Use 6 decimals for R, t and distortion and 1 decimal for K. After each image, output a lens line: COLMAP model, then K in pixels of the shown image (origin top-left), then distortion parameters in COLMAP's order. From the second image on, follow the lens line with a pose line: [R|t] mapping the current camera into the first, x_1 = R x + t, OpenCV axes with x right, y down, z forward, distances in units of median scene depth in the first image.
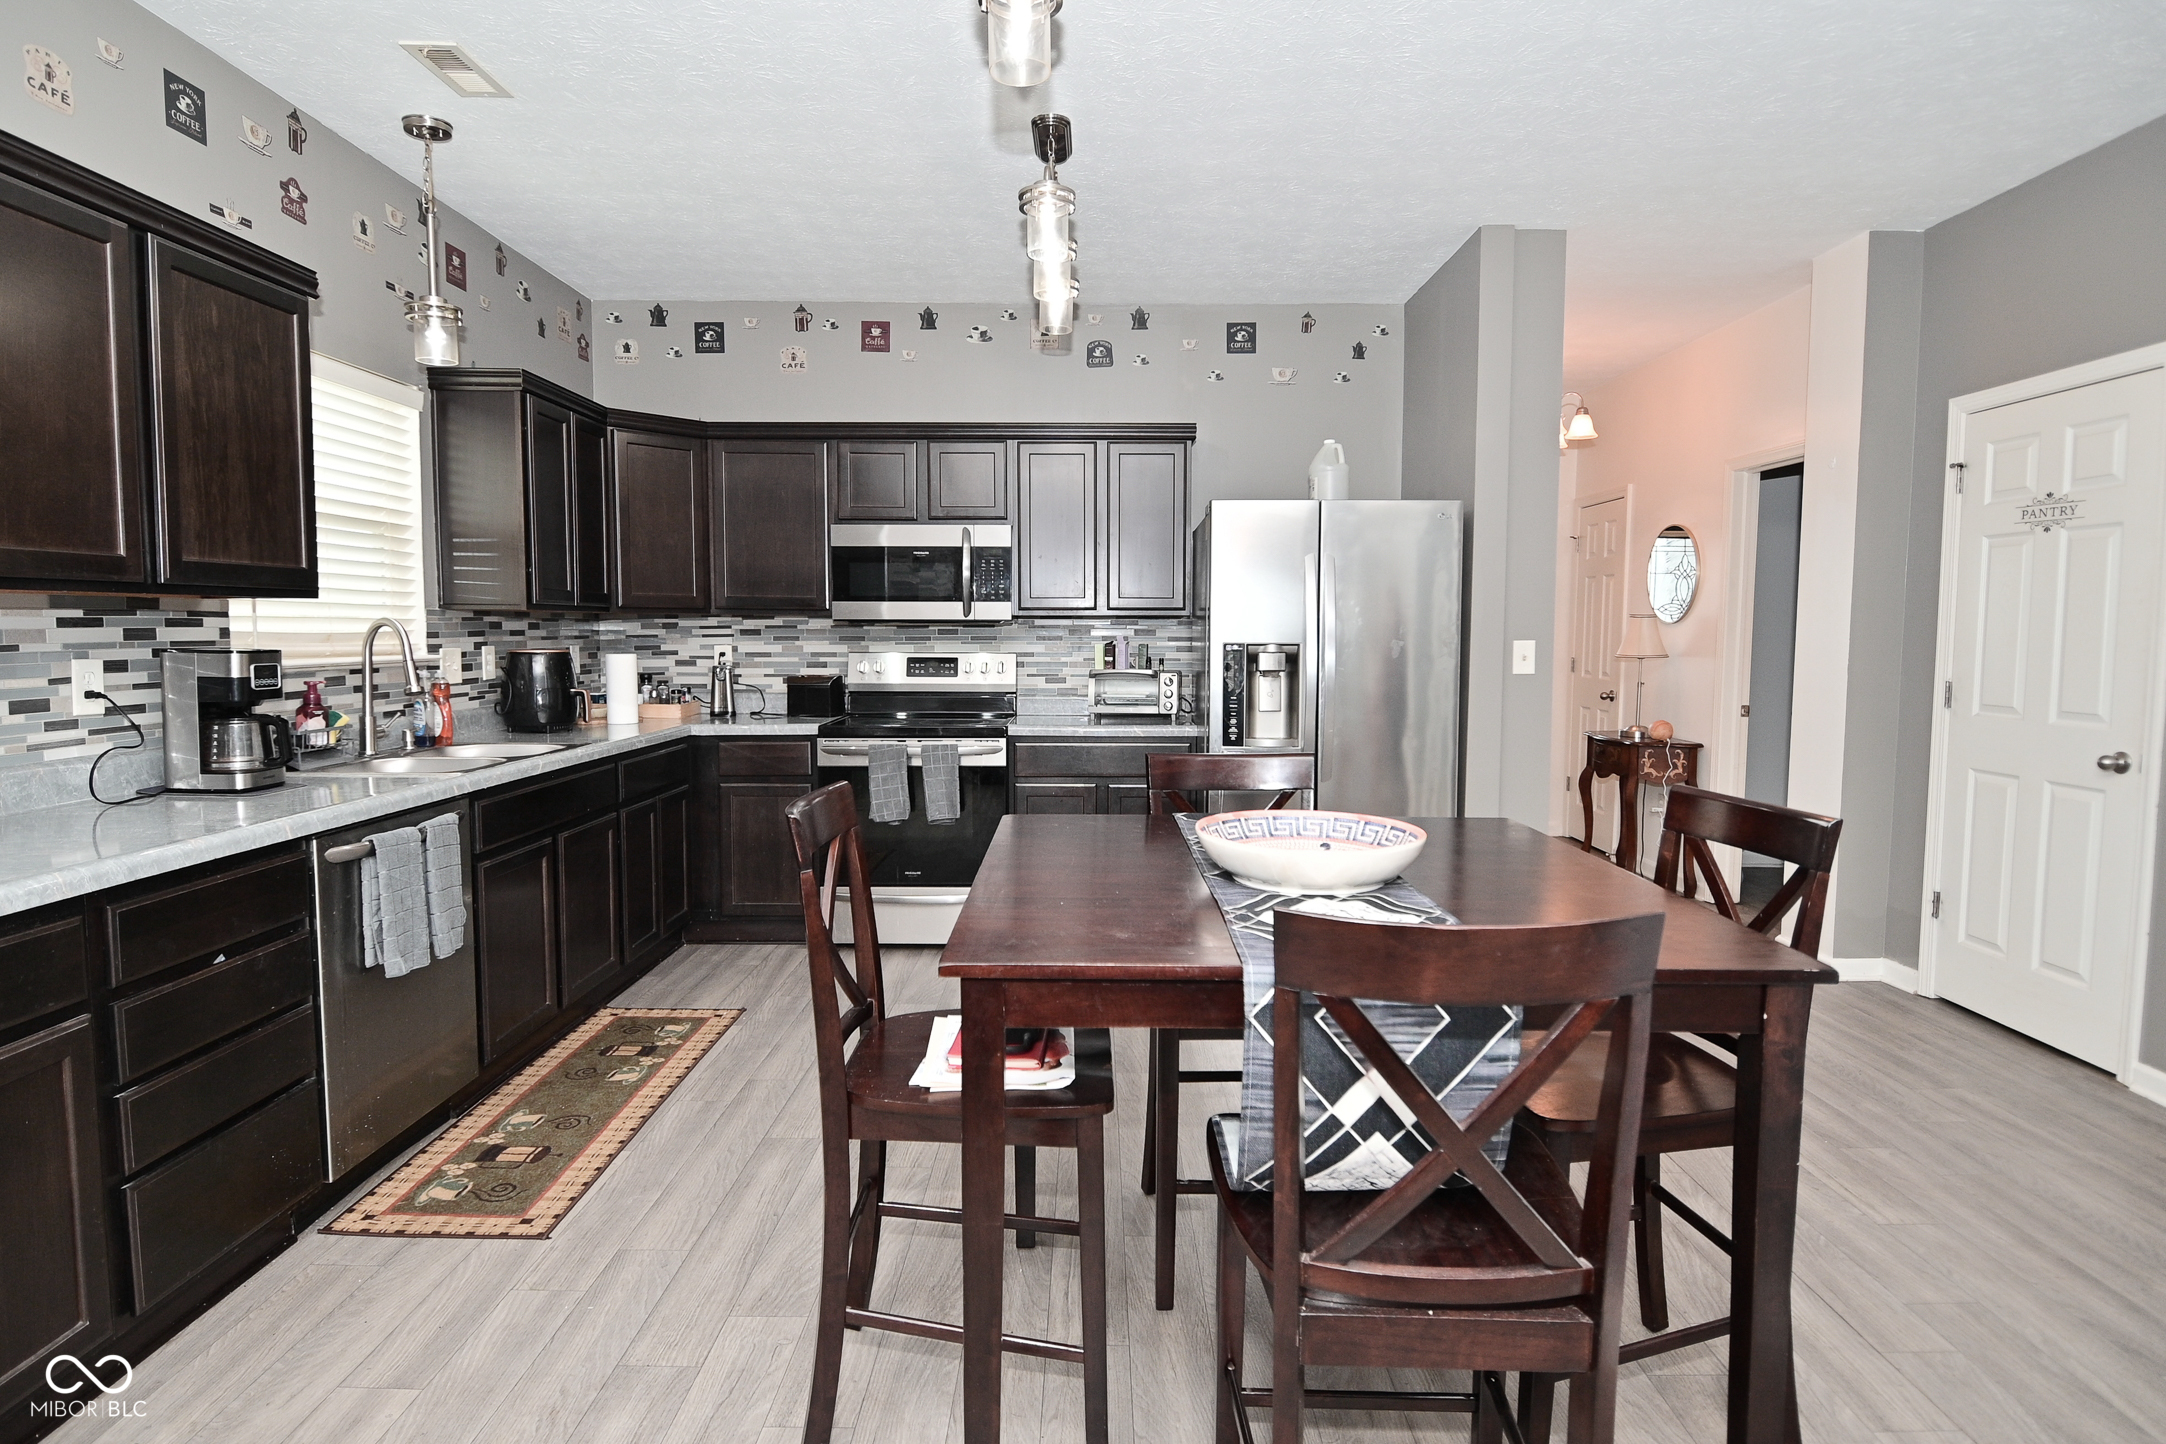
lens RADIAL K [[1147.5, 0, 1075.2], [0, 1147.5, 712.3], [0, 0, 1]] dist [0.025310, -0.036250]
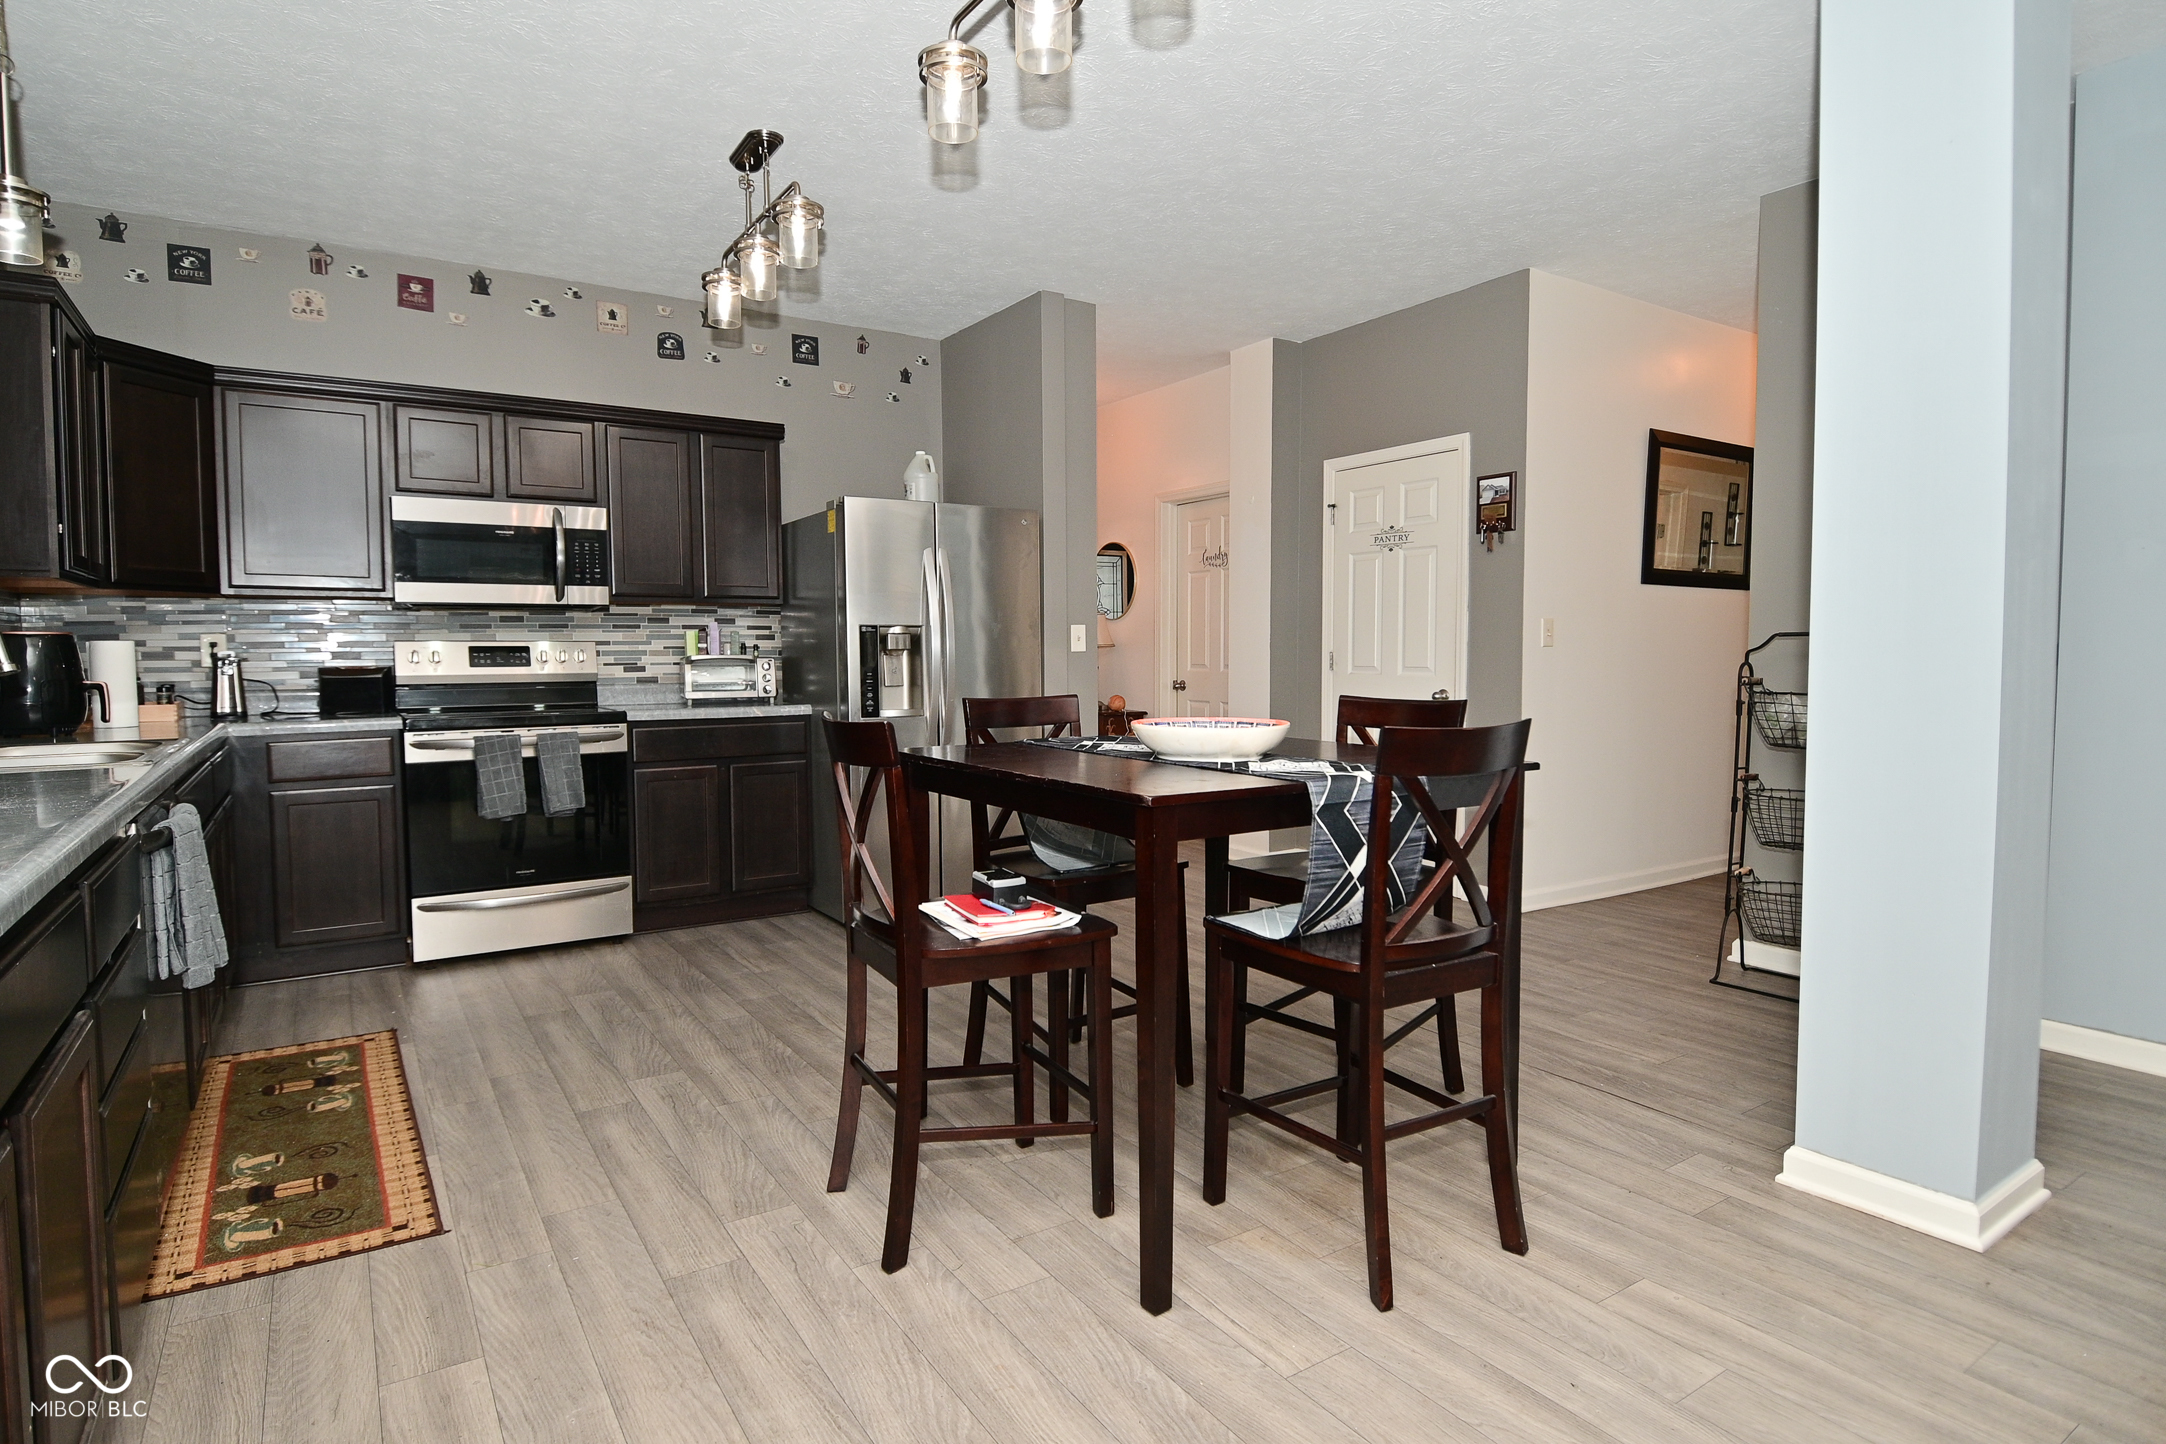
lens RADIAL K [[1147.5, 0, 1075.2], [0, 1147.5, 712.3], [0, 0, 1]] dist [0.025310, -0.036250]
pose [[0.831802, -0.037745, 0.553787, -0.285979], [0.046908, 0.998896, -0.002373, 0.033352], [-0.553086, 0.027951, 0.832655, -0.037352]]
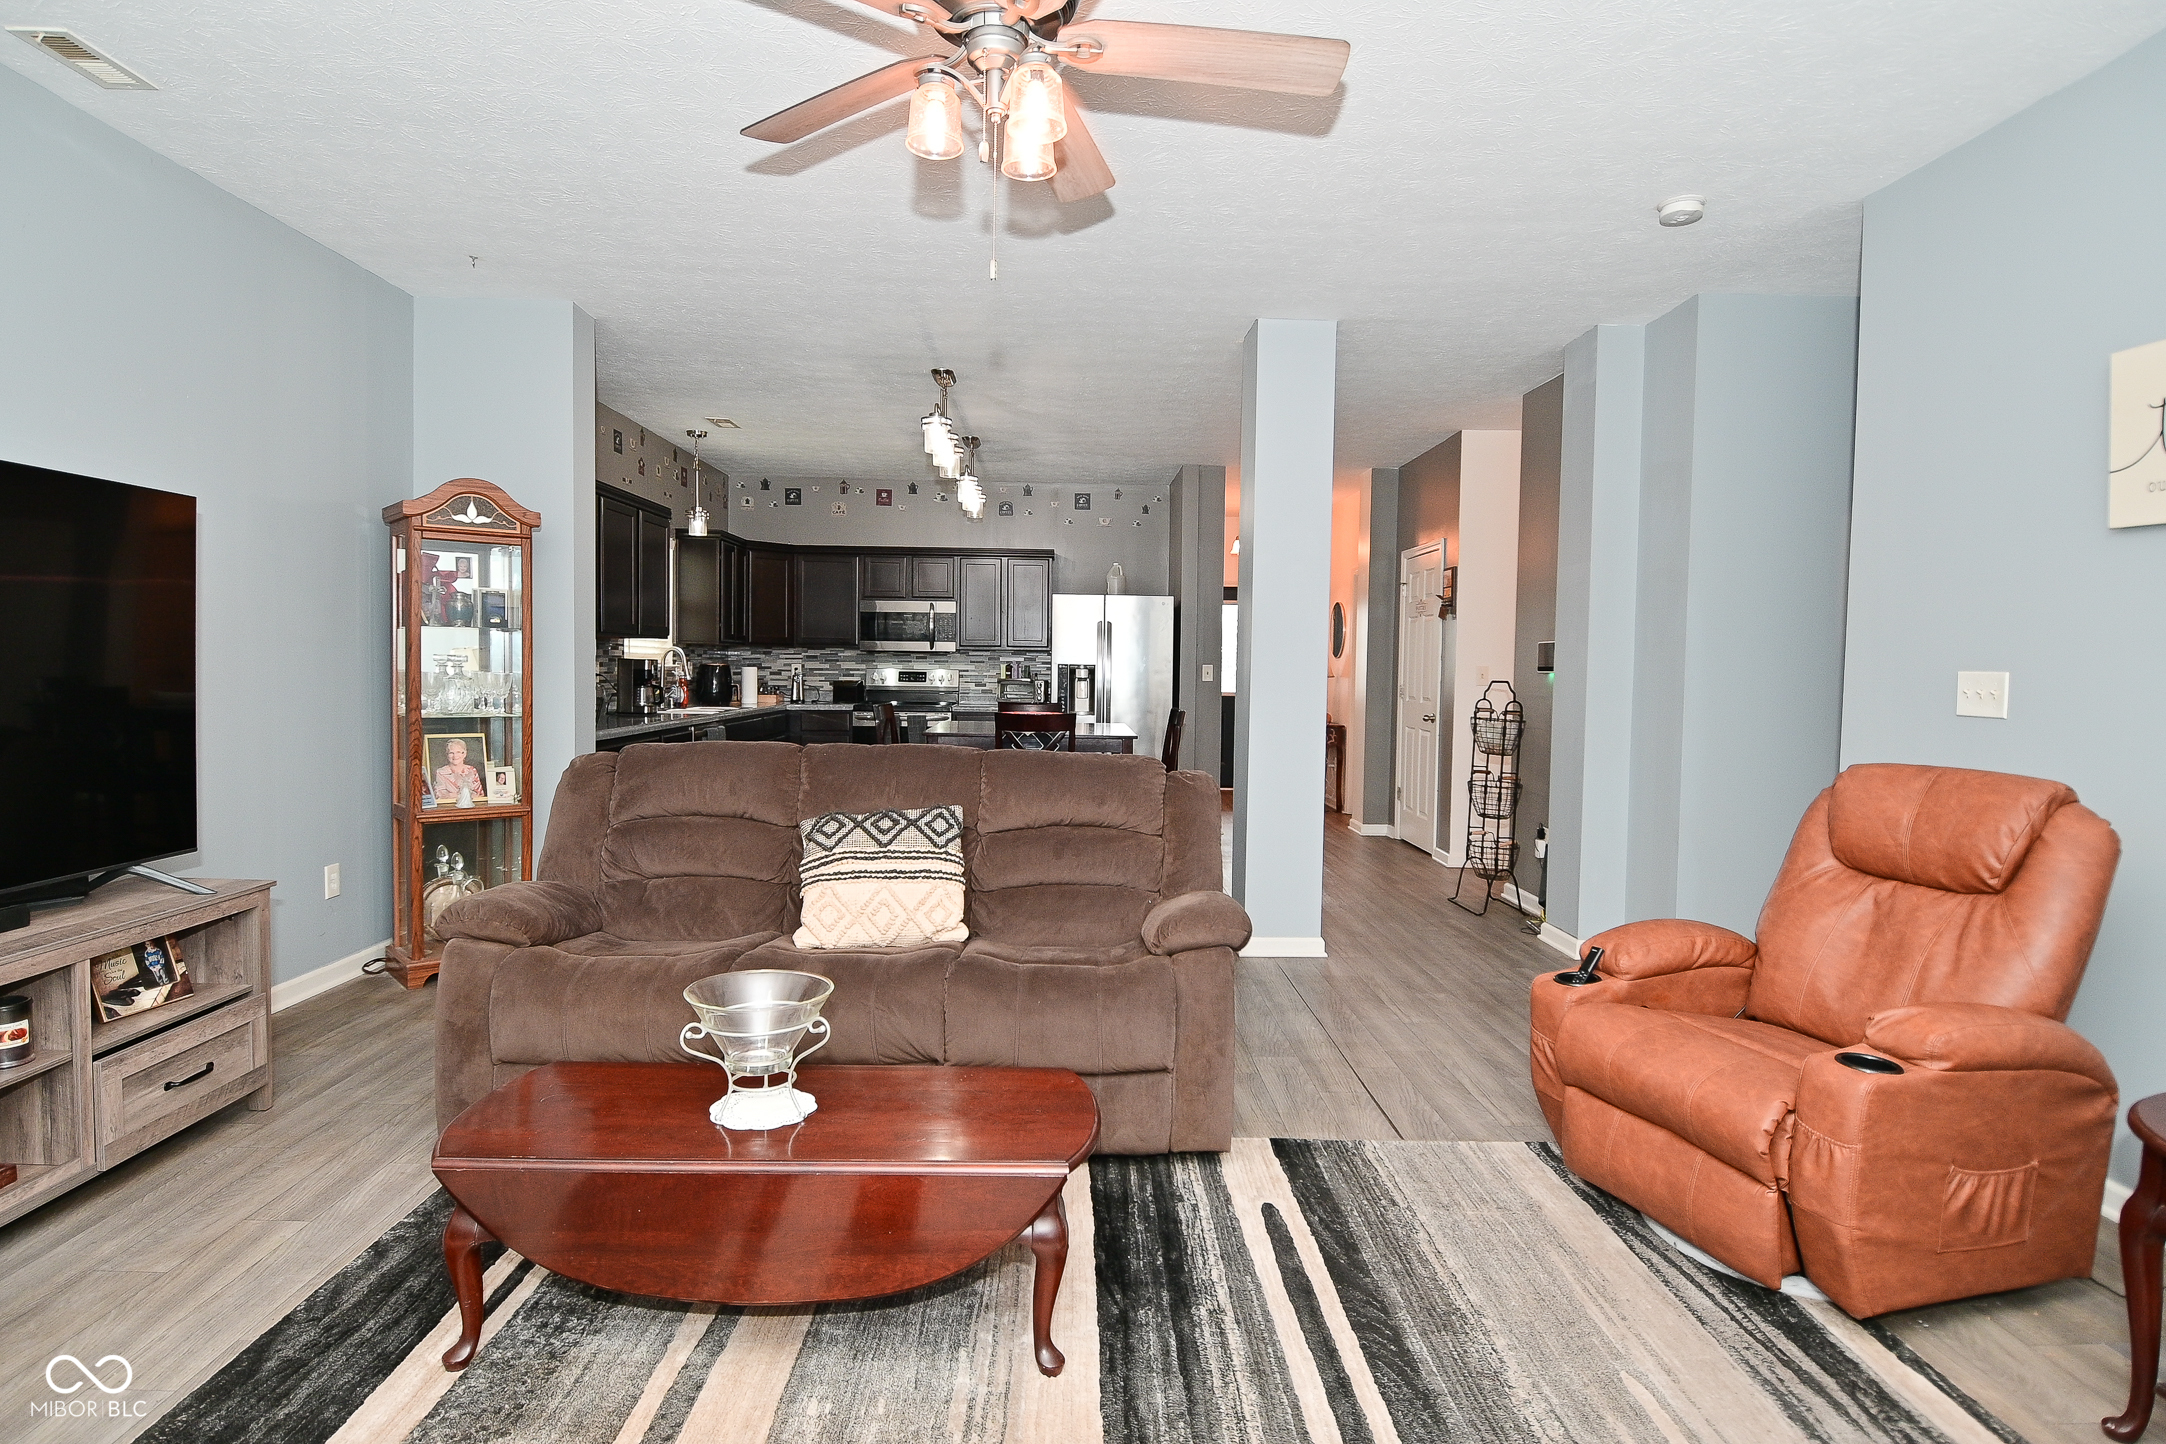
lens RADIAL K [[1147.5, 0, 1075.2], [0, 1147.5, 712.3], [0, 0, 1]] dist [0.025310, -0.036250]
pose [[0.999556, 0.009445, 0.028256, 0.093316], [-0.008586, 0.999502, -0.030380, 0.078582], [-0.028529, 0.030124, 0.999139, -0.932472]]
